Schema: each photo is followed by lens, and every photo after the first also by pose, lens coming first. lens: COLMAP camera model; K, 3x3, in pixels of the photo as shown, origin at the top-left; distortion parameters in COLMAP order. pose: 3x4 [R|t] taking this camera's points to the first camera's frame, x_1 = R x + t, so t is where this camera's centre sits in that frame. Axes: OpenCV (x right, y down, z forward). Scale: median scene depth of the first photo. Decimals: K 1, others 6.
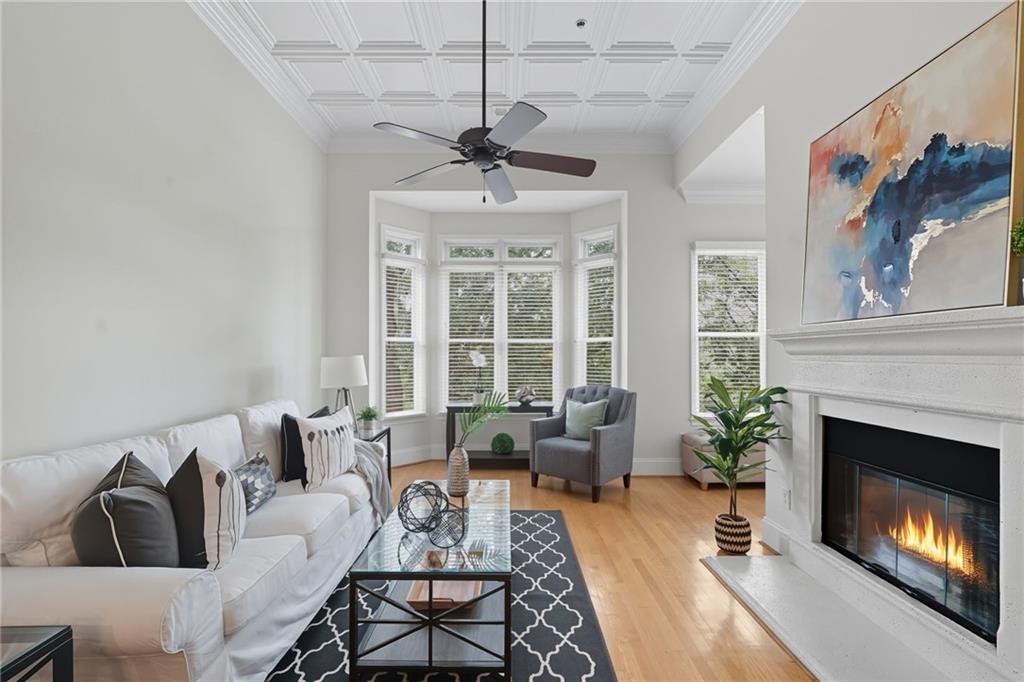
lens RADIAL K [[449.3, 0, 505.8], [0, 449.3, 354.5], [0, 0, 1]] dist [-0.001287, -0.000250]
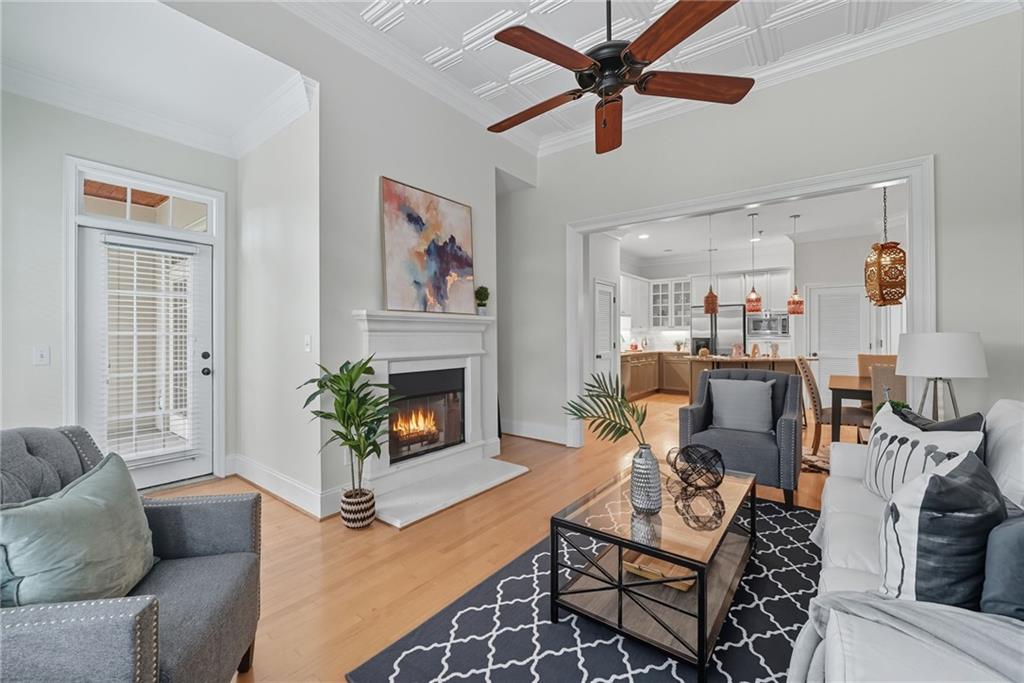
lens RADIAL K [[426.9, 0, 478.3], [0, 426.9, 331.9], [0, 0, 1]] dist [0.001225, 0.000183]
pose [[-0.767123, 0.004025, 0.641487, -0.387674], [-0.000442, 0.999977, -0.006803, 0.009643], [-0.641500, -0.005503, -0.767104, 1.891723]]
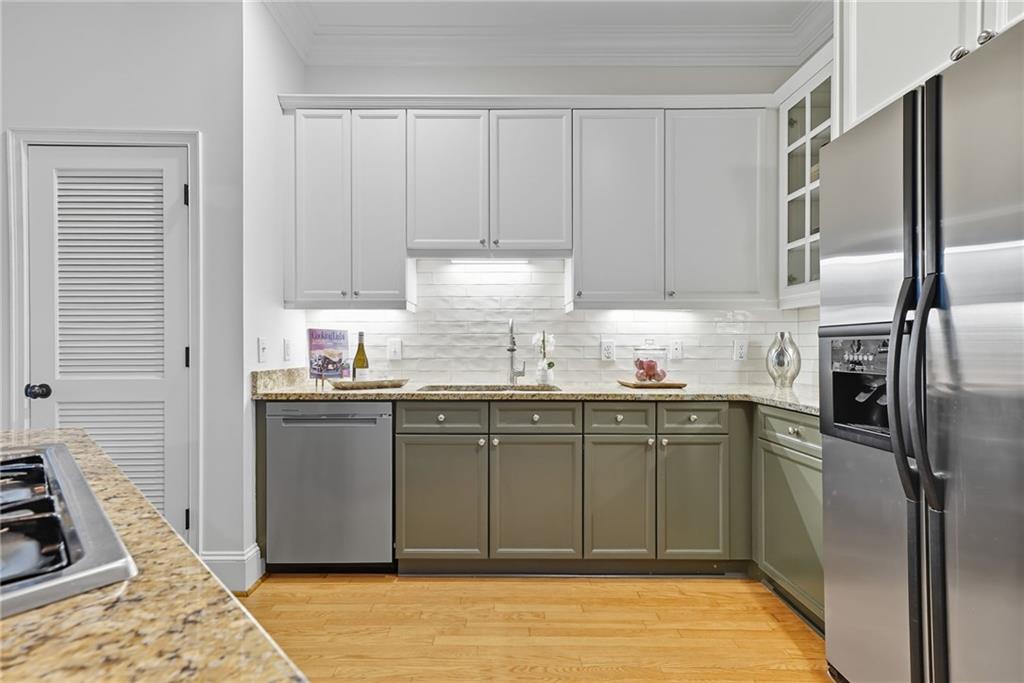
lens RADIAL K [[481.8, 0, 501.8], [0, 481.8, 347.1], [0, 0, 1]] dist [0.005047, 0.000882]
pose [[-0.001833, 0.001193, 0.999998, -0.151821], [-0.001260, 0.999998, -0.001195, 0.062947], [-0.999998, -0.001262, -0.001832, -1.517865]]
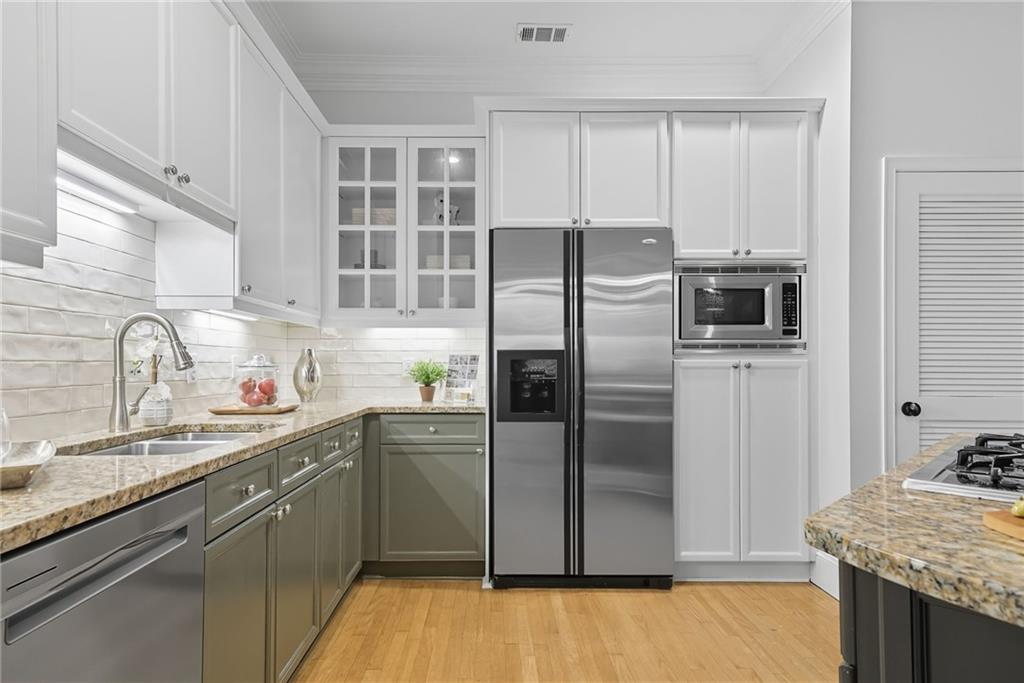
lens RADIAL K [[577.9, 0, 496.9], [0, 577.9, 357.5], [0, 0, 1]] dist [0.025420, 0.000215]
pose [[-0.999991, -0.002593, -0.003303, 0.524181], [-0.002550, 0.999914, -0.012901, 0.063069], [0.003336, -0.012893, -0.999911, -0.768149]]
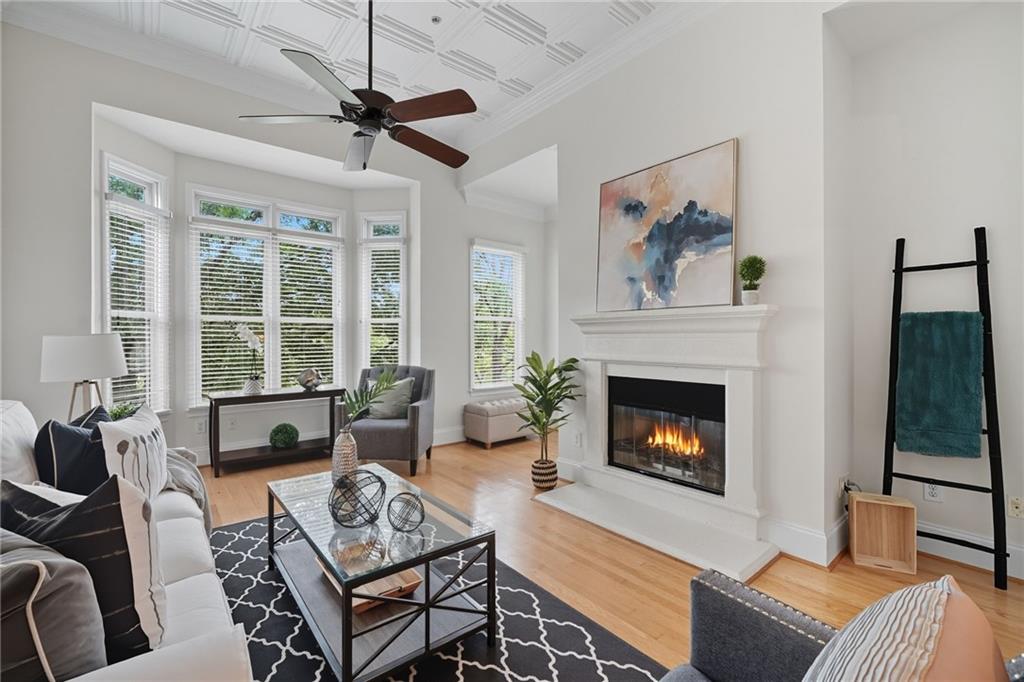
lens RADIAL K [[441.8, 0, 501.0], [0, 441.8, 339.0], [0, 0, 1]] dist [-0.000371, -0.000127]
pose [[0.782517, -0.000955, 0.622629, -0.451782], [0.000143, 0.999999, 0.001355, 0.015651], [-0.622630, -0.000972, 0.782516, 0.113495]]
